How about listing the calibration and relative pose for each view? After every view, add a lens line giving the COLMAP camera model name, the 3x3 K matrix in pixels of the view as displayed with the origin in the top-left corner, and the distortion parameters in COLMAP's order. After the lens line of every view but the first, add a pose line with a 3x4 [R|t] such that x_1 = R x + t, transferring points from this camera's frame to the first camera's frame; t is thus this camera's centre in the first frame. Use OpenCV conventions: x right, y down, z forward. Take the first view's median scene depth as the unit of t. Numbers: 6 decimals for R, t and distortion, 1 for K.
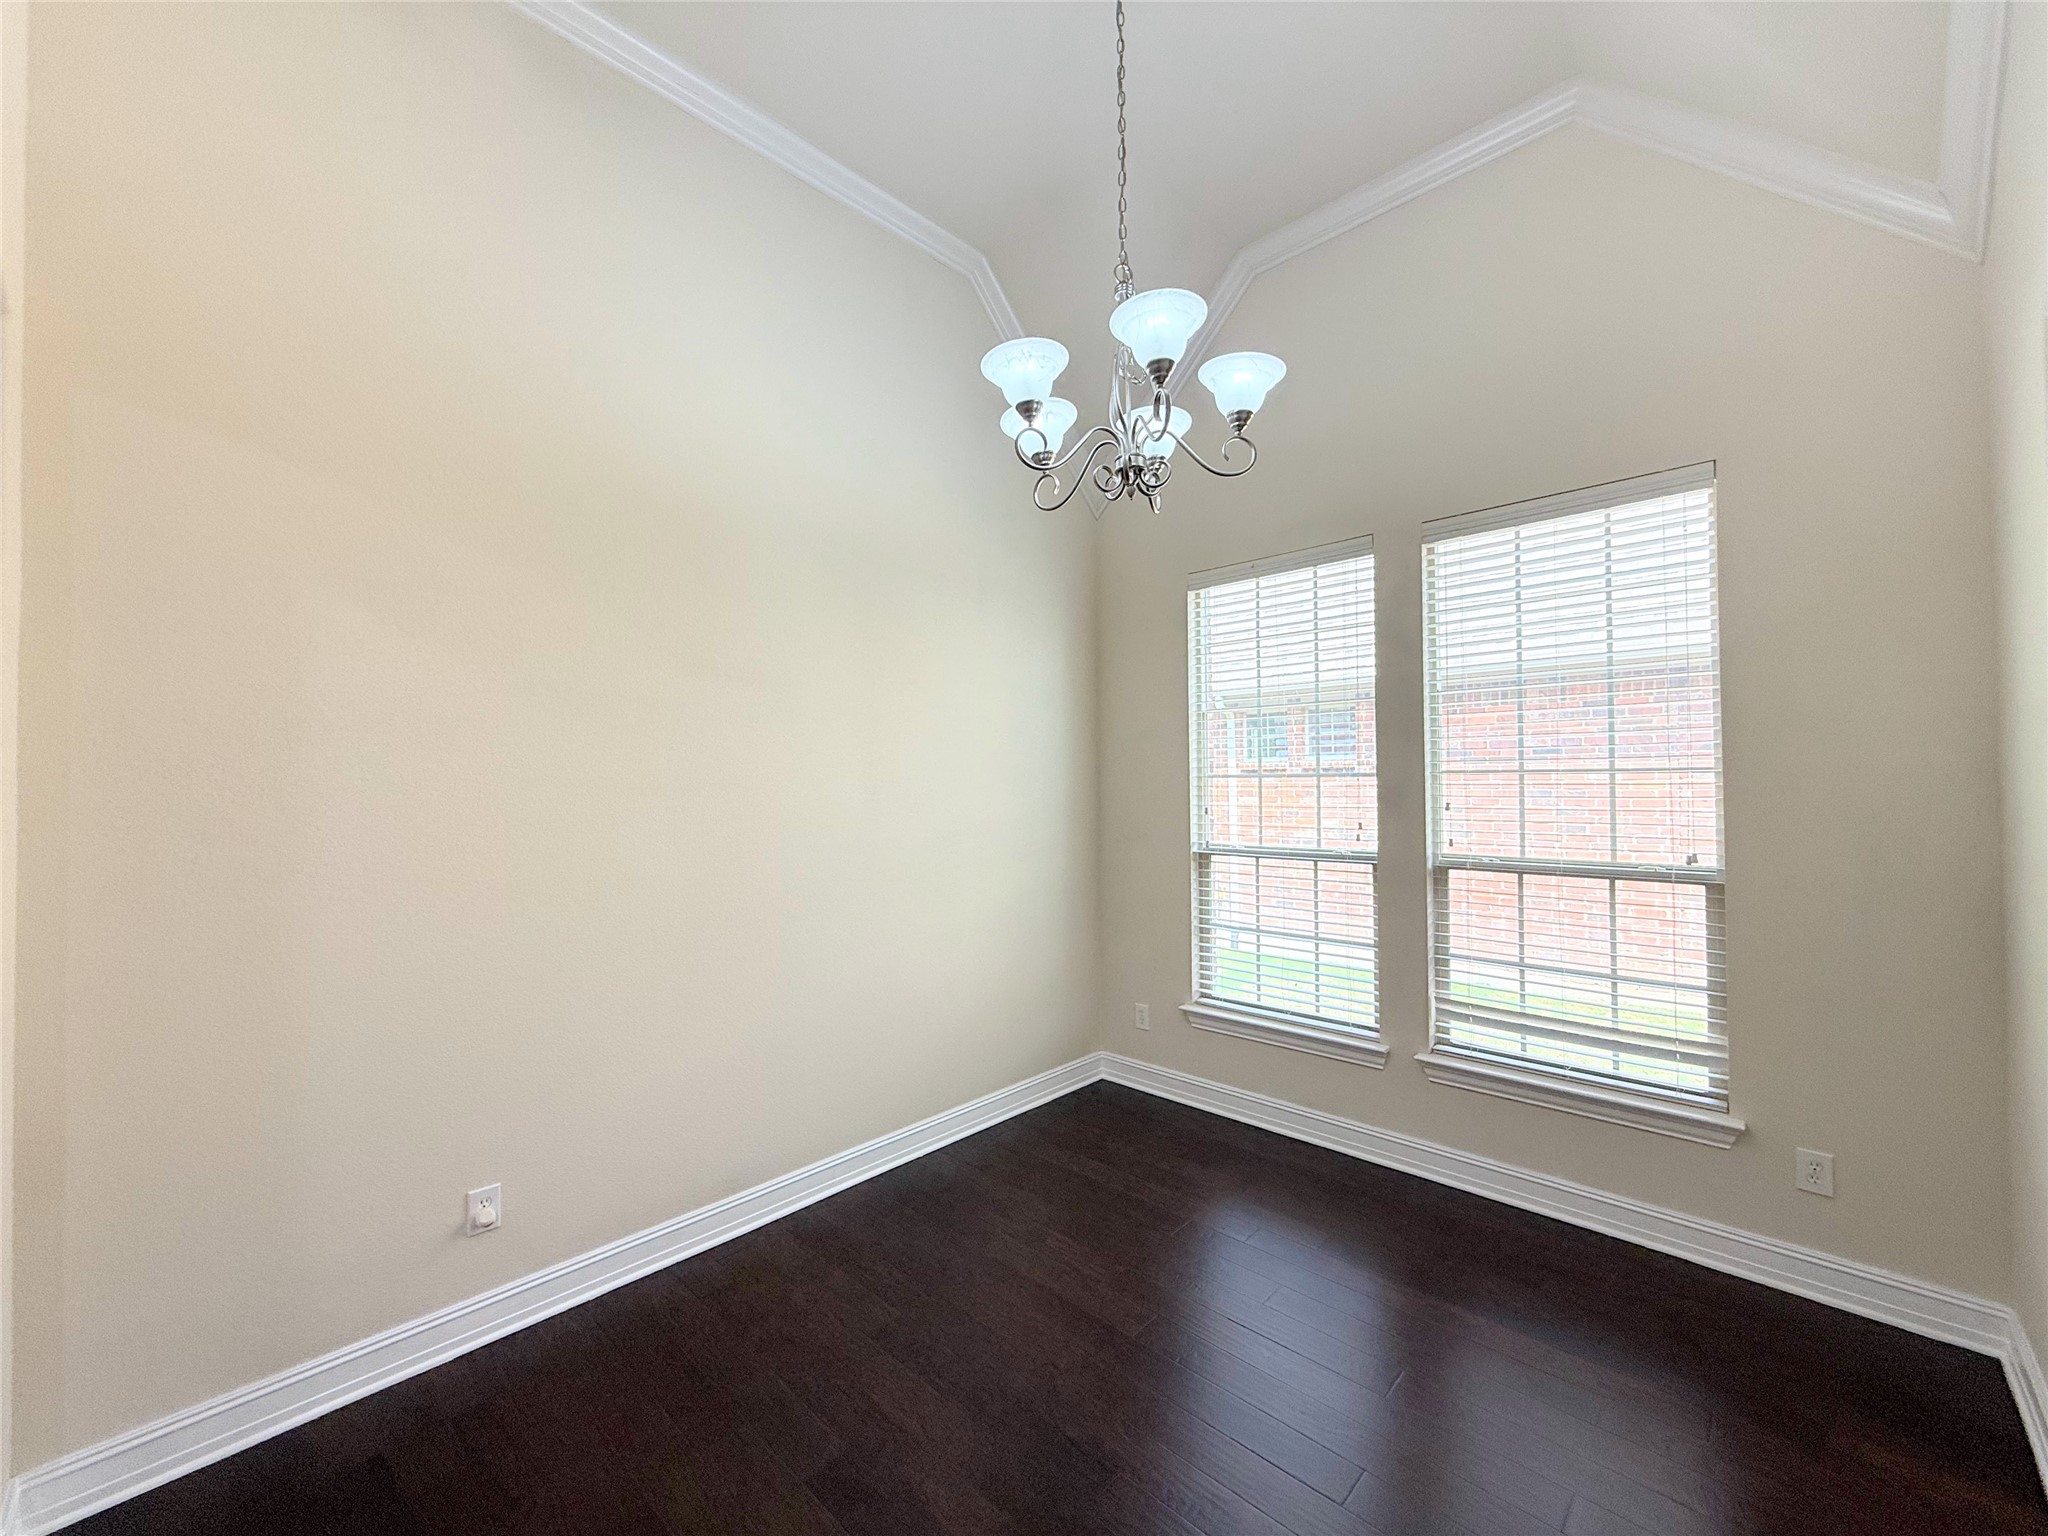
lens RADIAL K [[813.4, 0, 1021.0], [0, 813.4, 769.6], [0, 0, 1]] dist [0.000919, 0.000108]
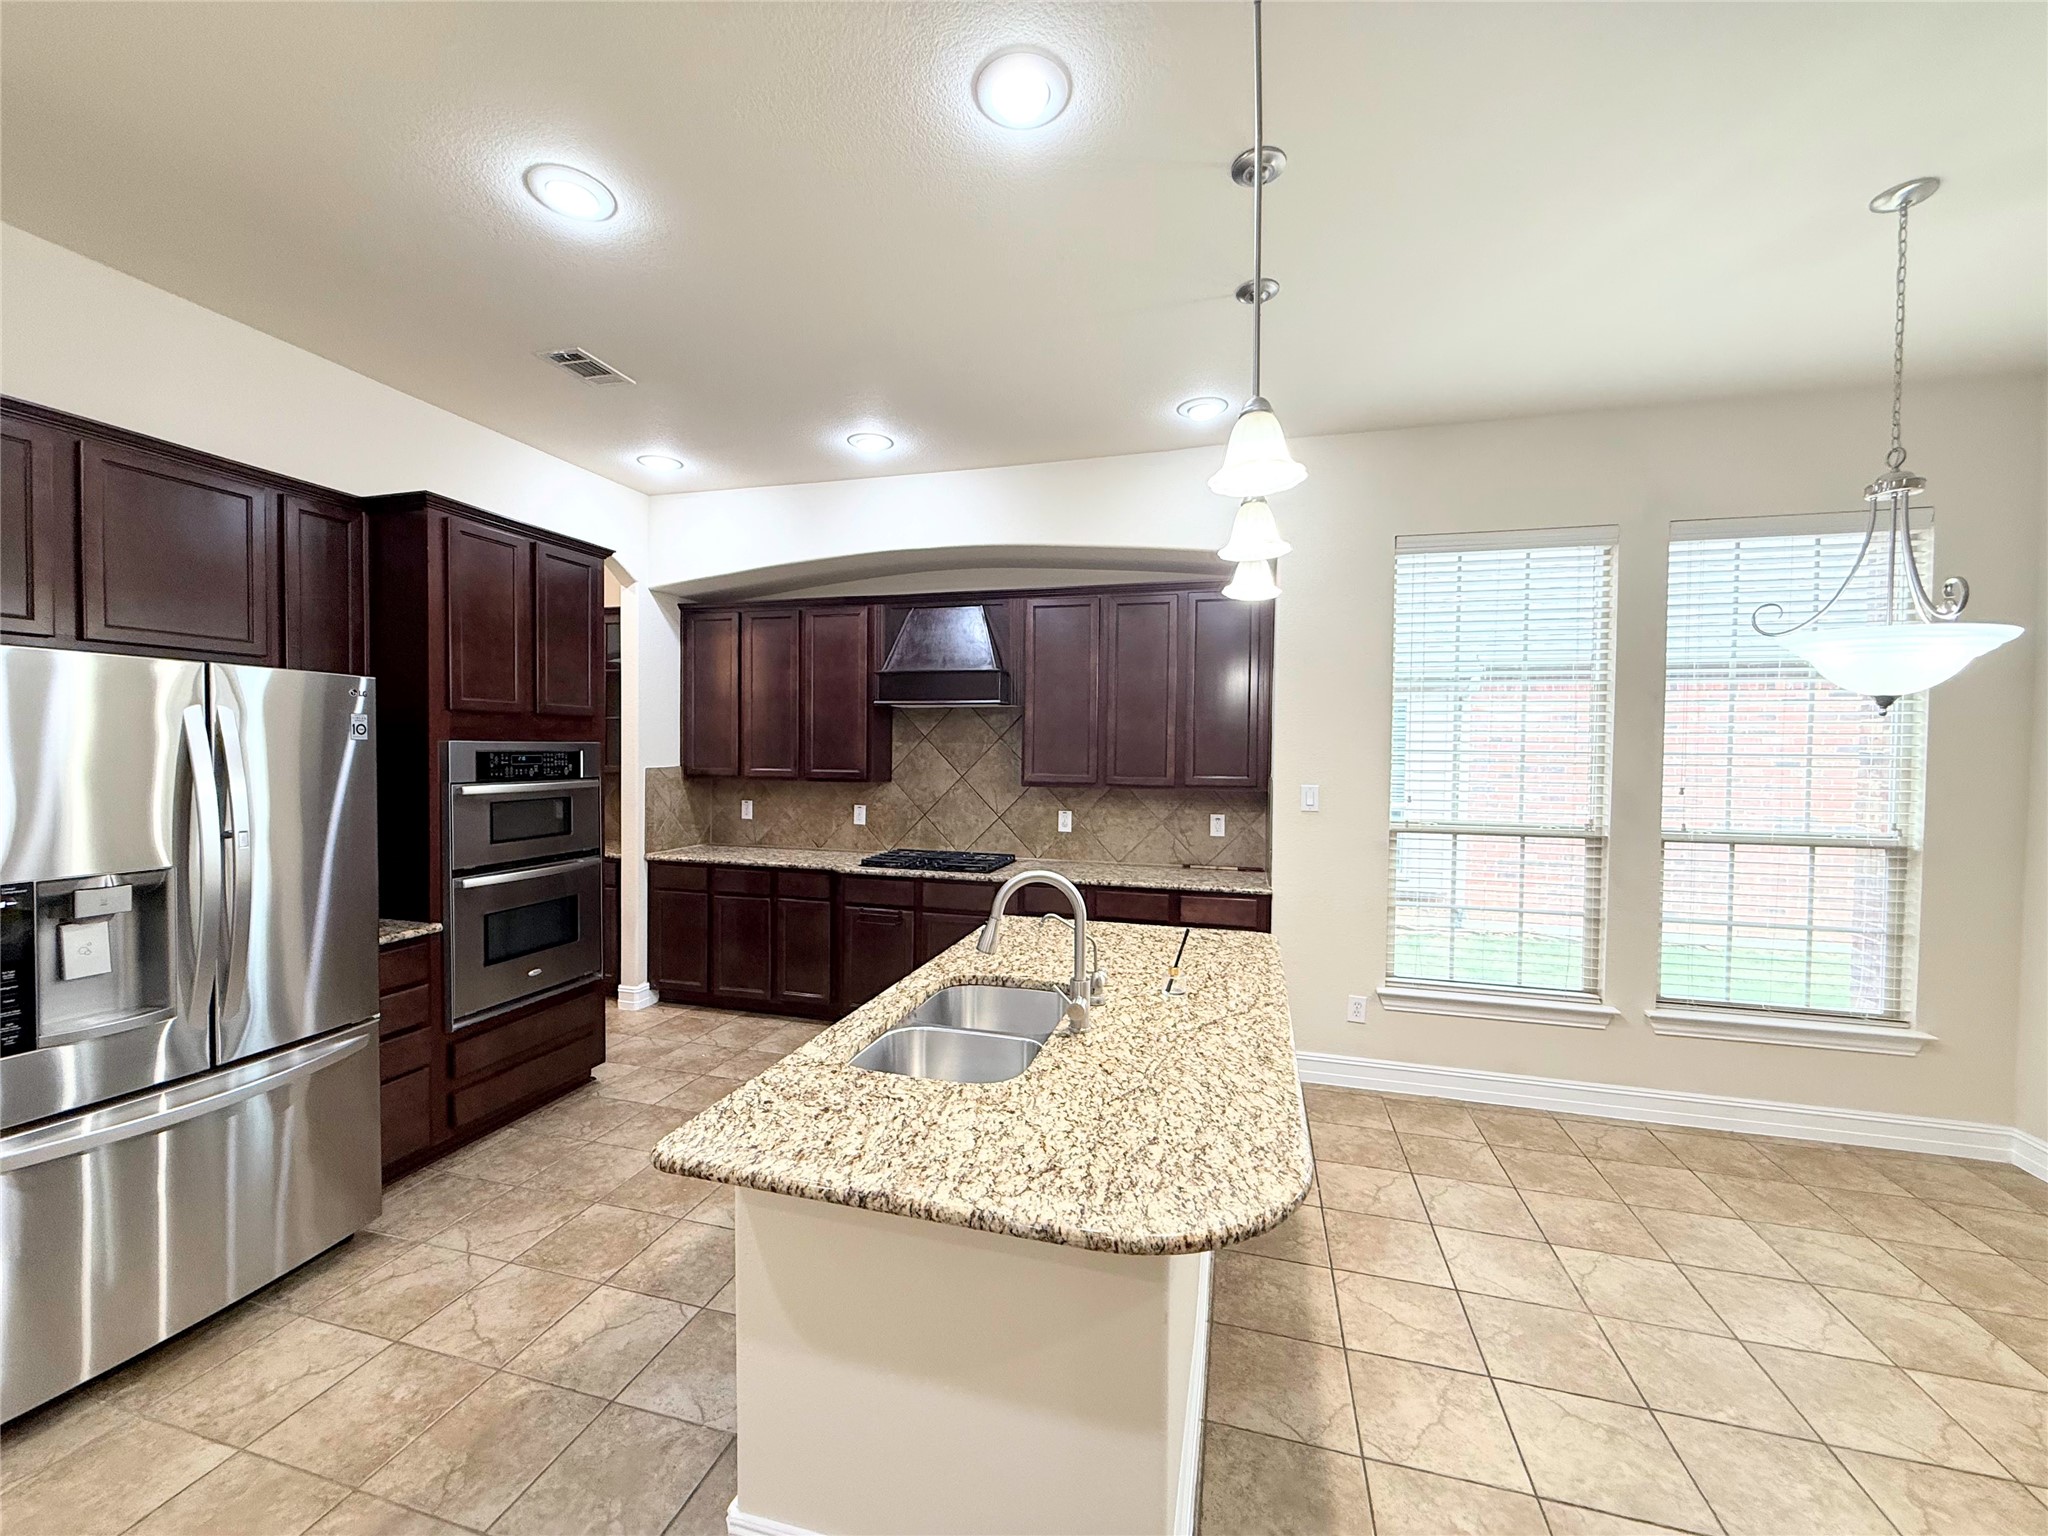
lens RADIAL K [[813.4, 0, 1017.2], [0, 813.4, 764.7], [0, 0, 1]] dist [0.000919, 0.000108]
pose [[0.884743, 0.003102, 0.466068, -0.778228], [-0.024436, 0.998911, 0.039739, -0.003598], [-0.465438, -0.046547, 0.883856, 0.443927]]
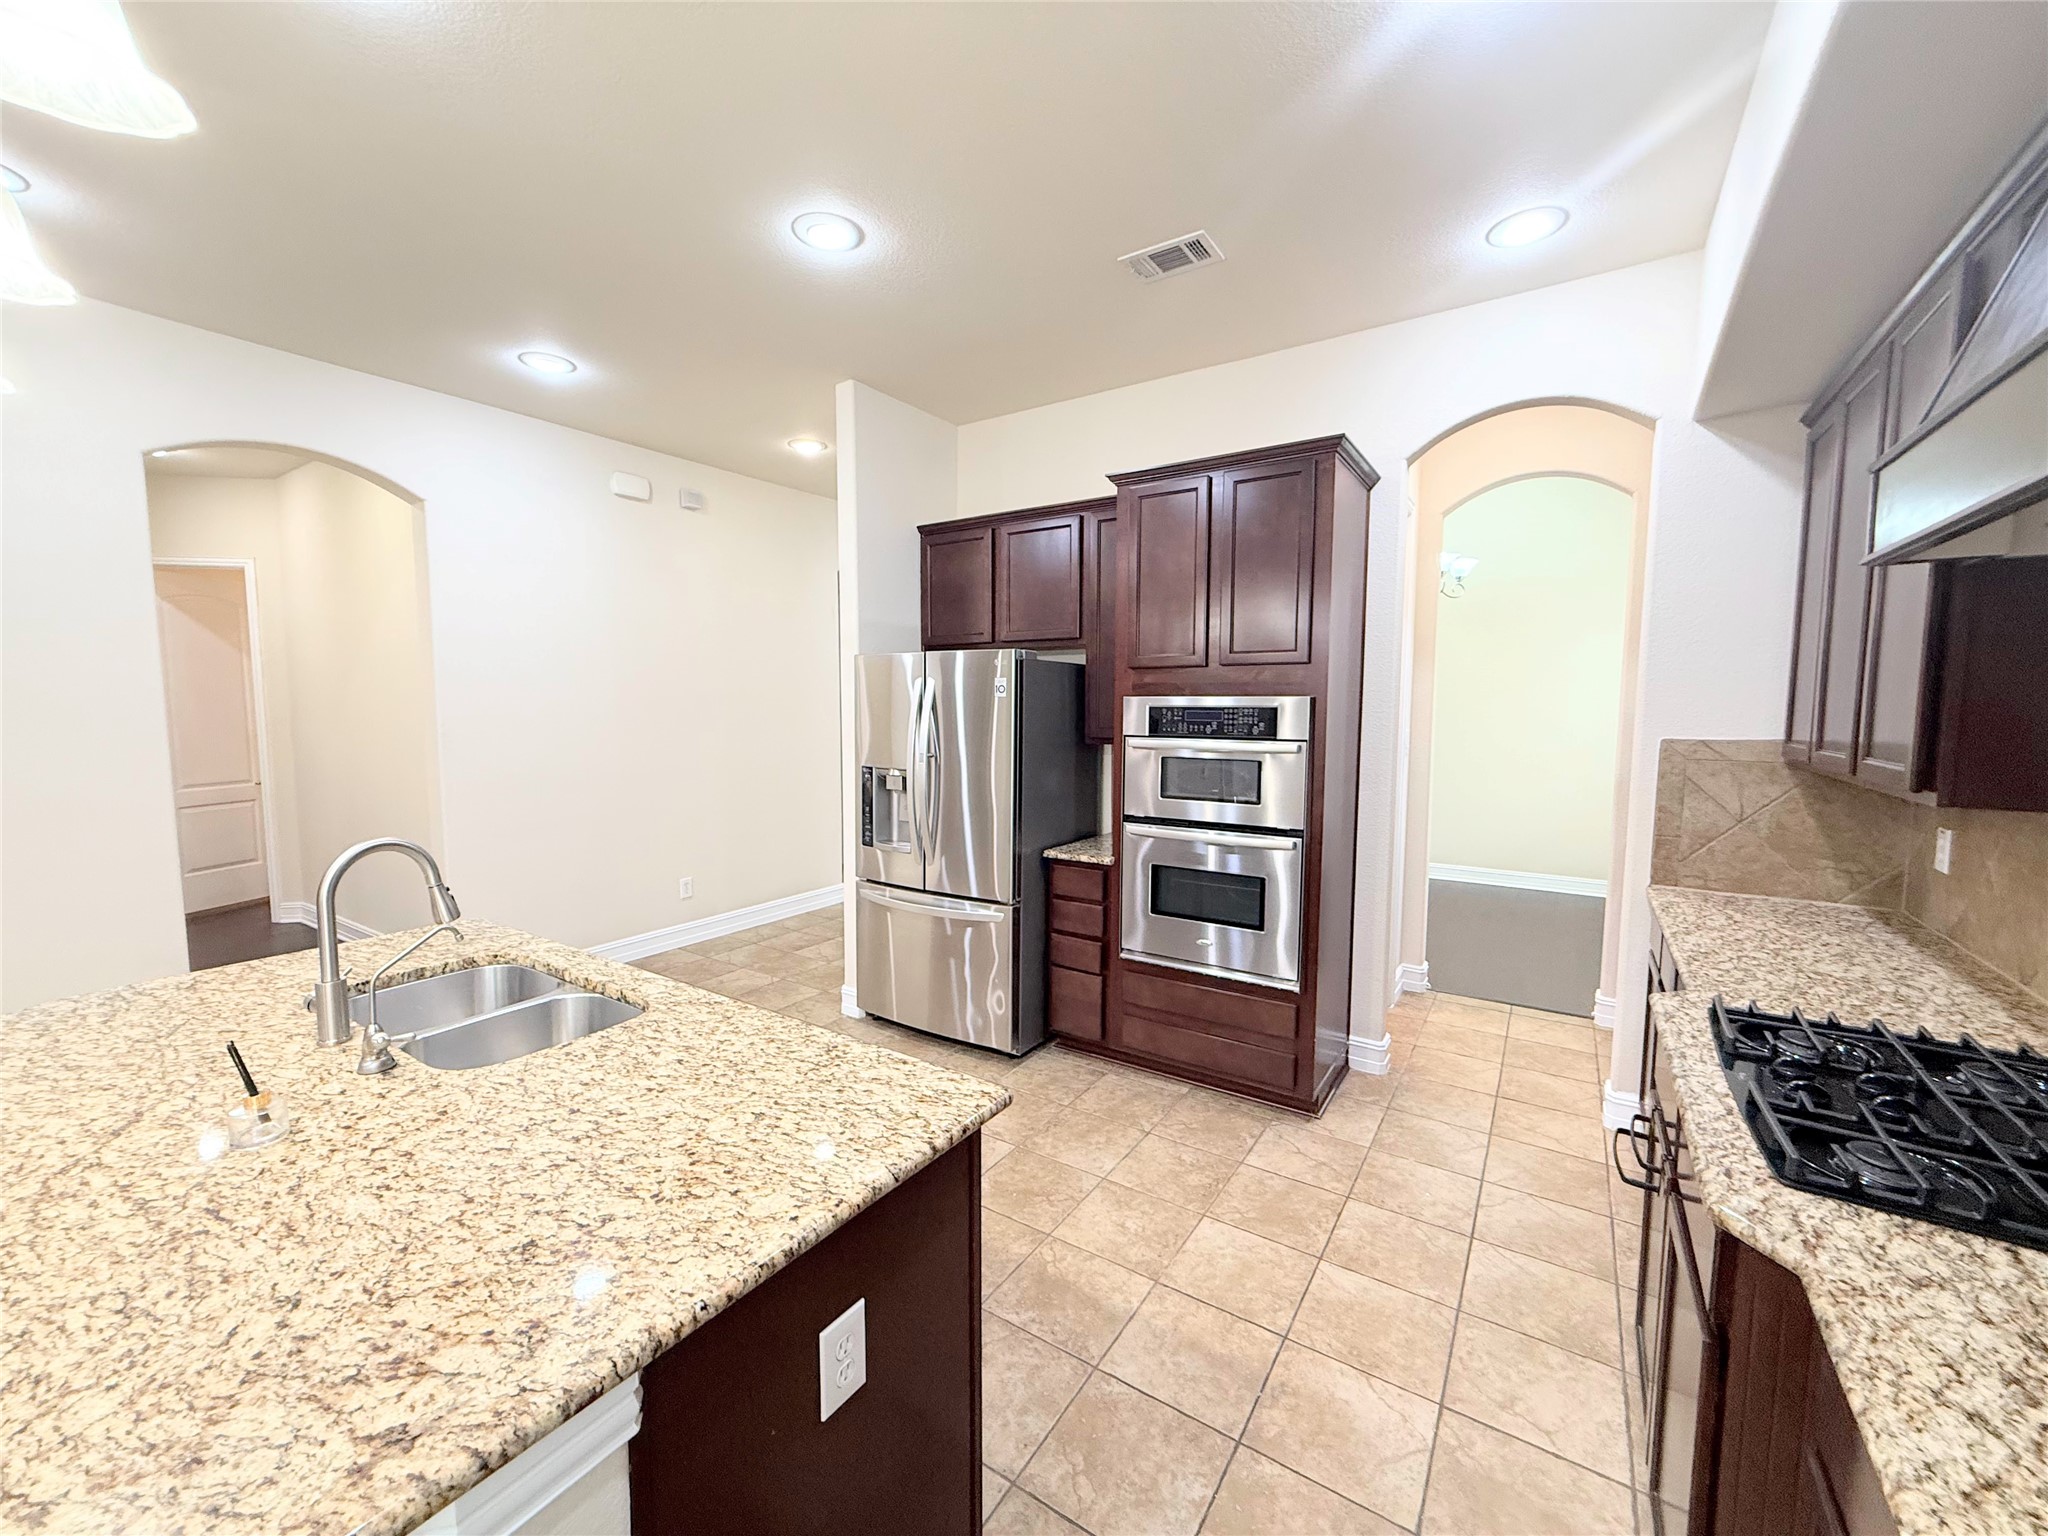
lens RADIAL K [[813.4, 0, 1015.5], [0, 813.4, 766.3], [0, 0, 1]] dist [0.000919, 0.000108]
pose [[0.162334, 0.082030, -0.983320, 0.085466], [0.021801, 0.995997, 0.086687, 0.018024], [0.986495, -0.035510, 0.159896, 1.284427]]
